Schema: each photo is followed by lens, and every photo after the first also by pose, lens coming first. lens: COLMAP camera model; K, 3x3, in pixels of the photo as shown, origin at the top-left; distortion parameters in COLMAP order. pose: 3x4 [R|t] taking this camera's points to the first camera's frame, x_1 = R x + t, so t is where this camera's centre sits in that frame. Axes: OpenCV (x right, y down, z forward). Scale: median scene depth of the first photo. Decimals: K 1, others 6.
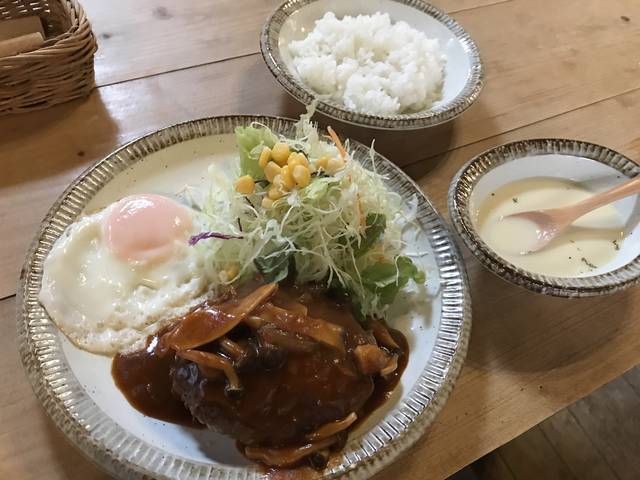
lens RADIAL K [[518.5, 0, 320.0], [0, 518.5, 240.0], [0, 0, 1]] dist [0.012242, -0.000372]
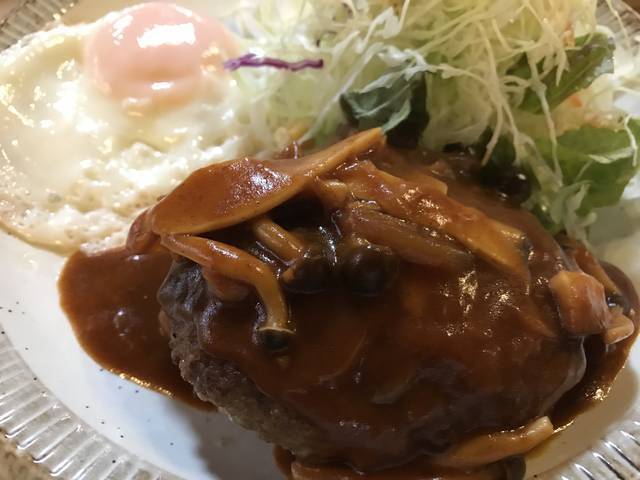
lens RADIAL K [[518.5, 0, 320.0], [0, 518.5, 240.0], [0, 0, 1]] dist [0.012242, -0.000372]
pose [[0.984811, 0.079338, -0.154444, -0.058531], [-0.074610, 0.996556, 0.036177, 0.166888], [0.156782, -0.024104, 0.987339, 0.500923]]
